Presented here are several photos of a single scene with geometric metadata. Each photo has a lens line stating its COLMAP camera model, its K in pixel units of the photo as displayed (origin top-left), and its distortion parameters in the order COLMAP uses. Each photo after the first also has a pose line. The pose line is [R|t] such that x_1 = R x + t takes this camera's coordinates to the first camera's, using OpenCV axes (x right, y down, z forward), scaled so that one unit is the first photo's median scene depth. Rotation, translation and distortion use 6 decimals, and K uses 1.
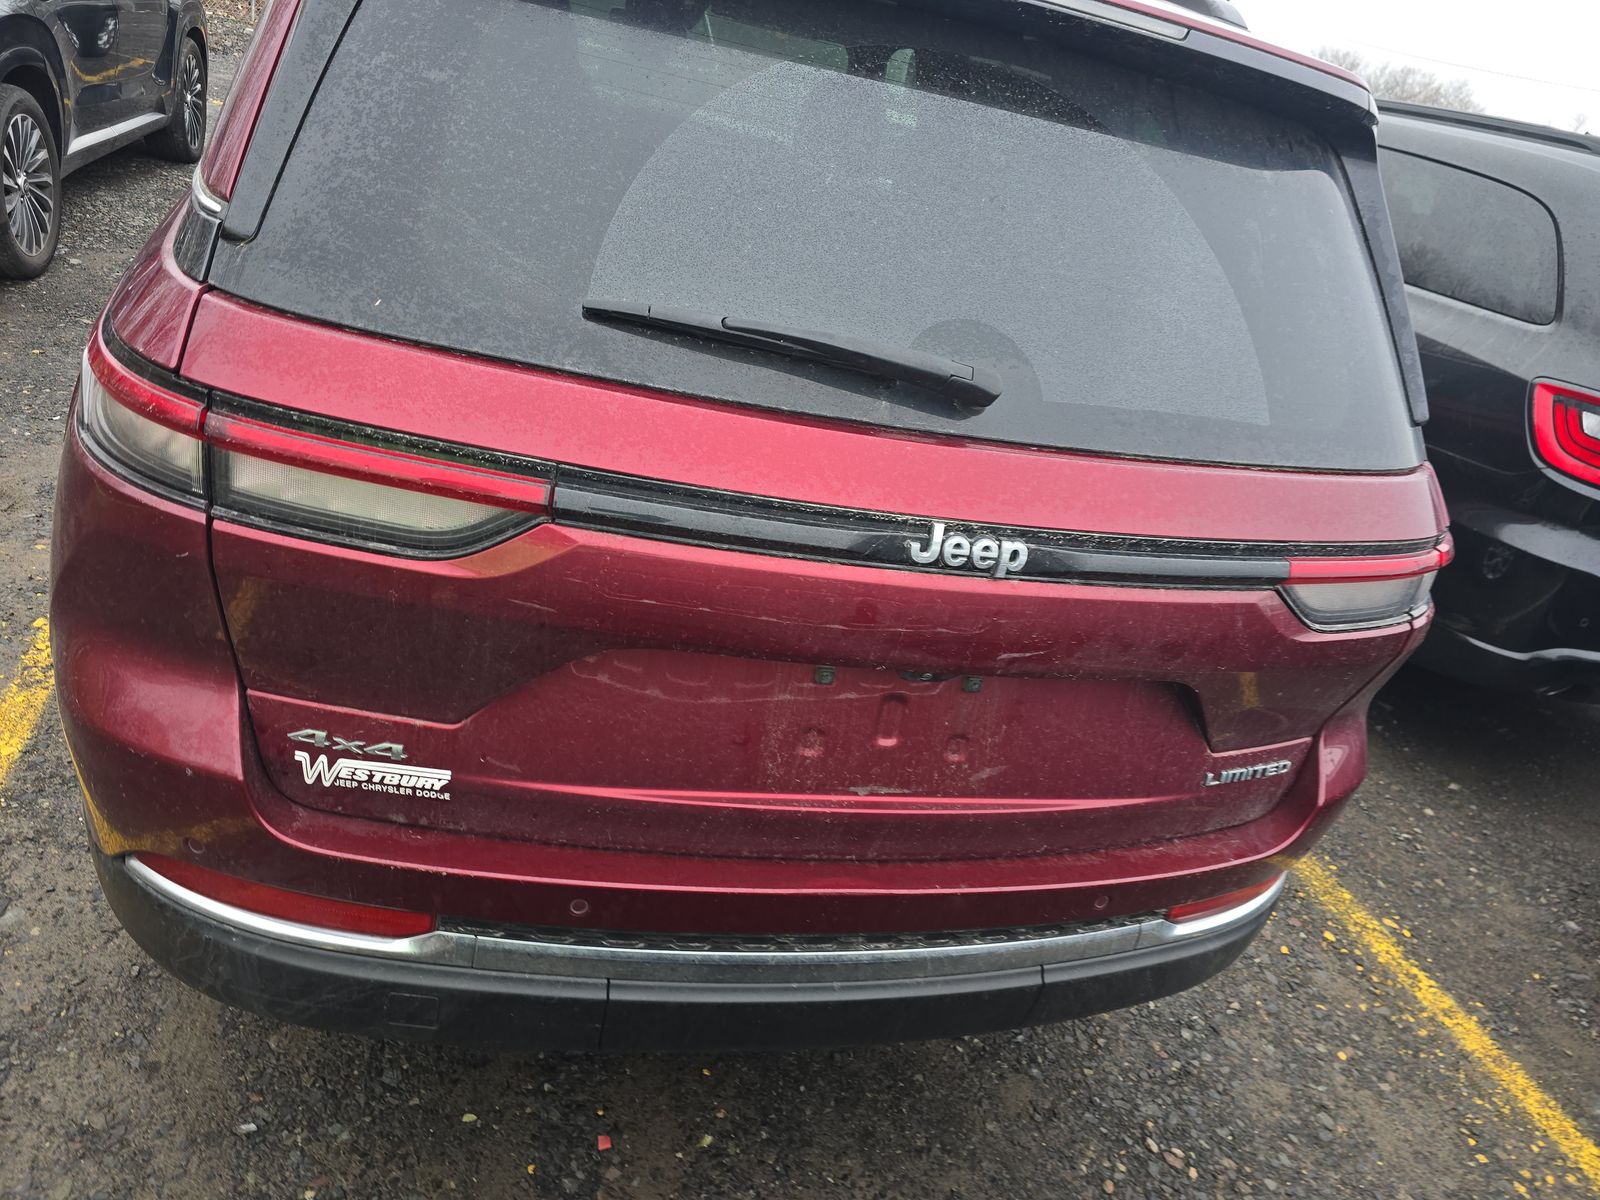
lens RADIAL K [[1060.4, 0, 802.3], [0, 1060.4, 604.9], [0, 0, 1]] dist [0.110134, -0.133146]
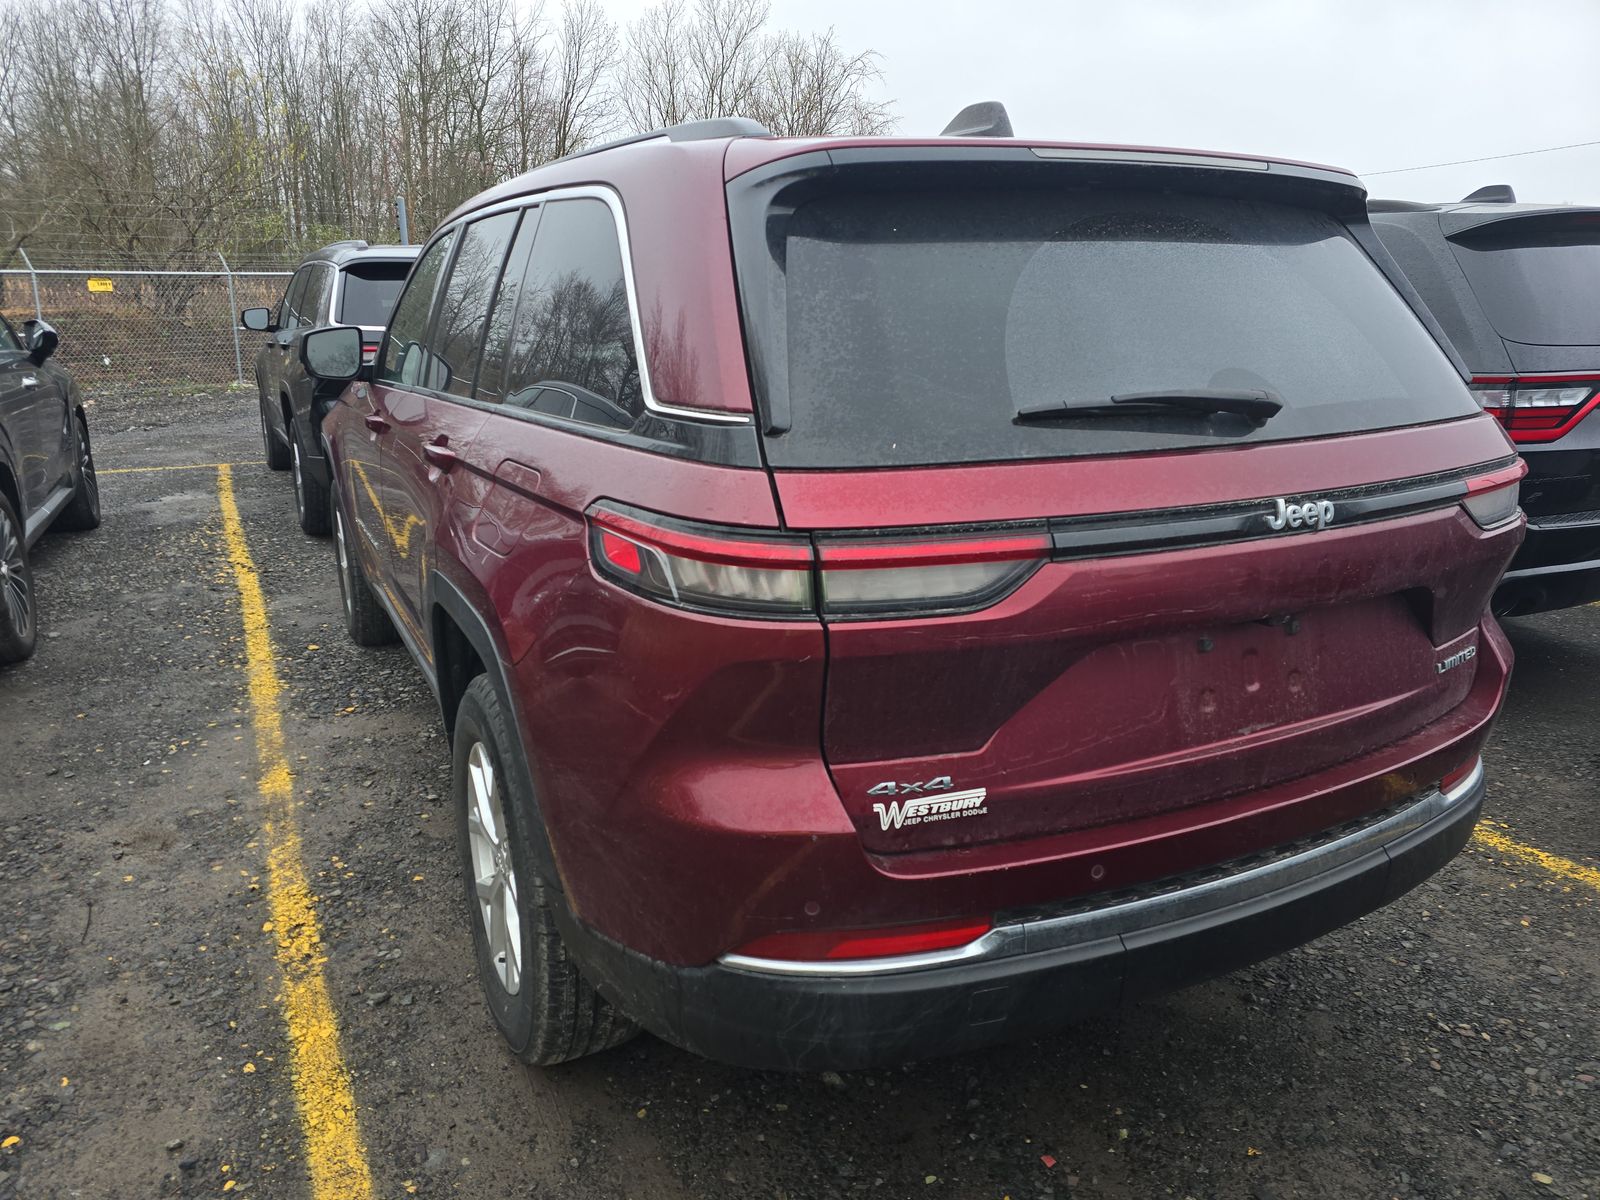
lens RADIAL K [[1057.1, 0, 800.0], [0, 1057.1, 600.0], [0, 0, 1]] dist [0.045774, -0.038483]
pose [[0.950455, -0.268268, 0.157058, -0.630873], [0.292955, 0.941977, -0.163879, 0.080591], [-0.103982, 0.201771, 0.973898, -0.233976]]
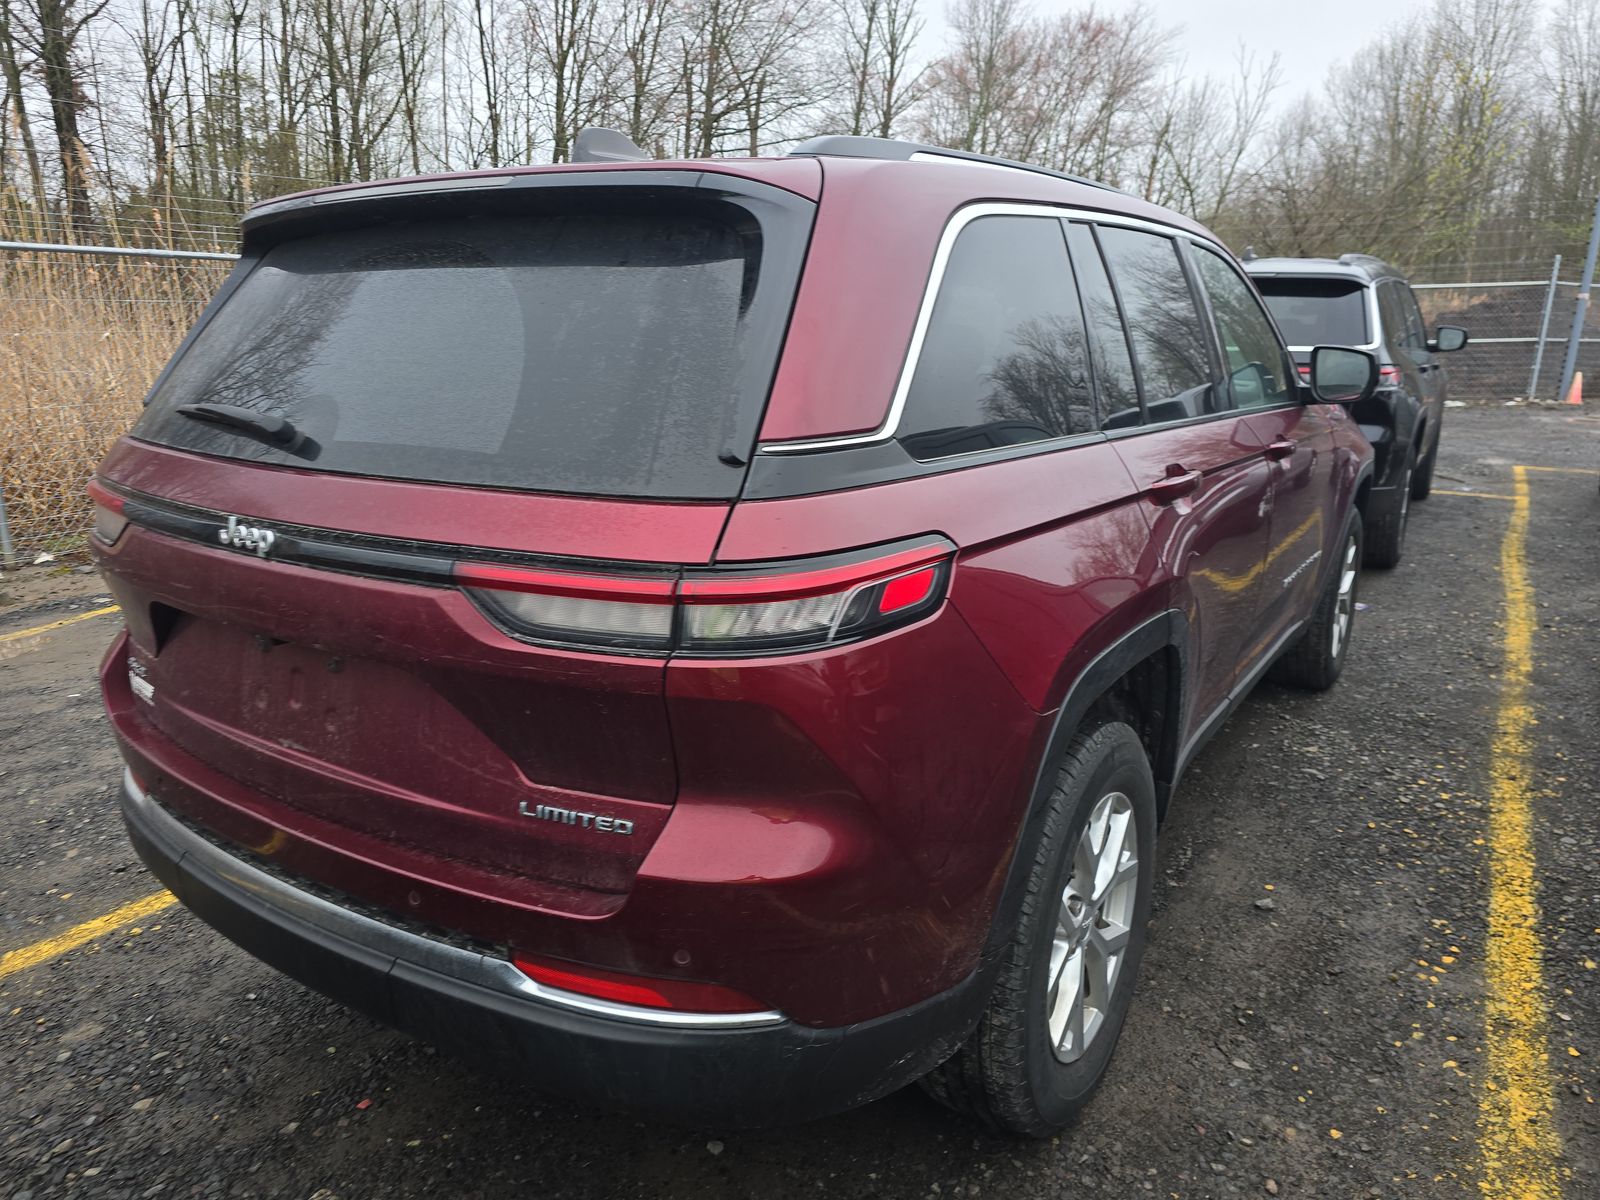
lens RADIAL K [[1057.1, 0, 800.0], [0, 1057.1, 600.0], [0, 0, 1]] dist [0.045774, -0.038483]
pose [[0.661577, -0.022211, -0.749548, 1.521274], [-0.217223, 0.951028, -0.219910, 0.162393], [0.717726, 0.308307, 0.624353, 0.589554]]
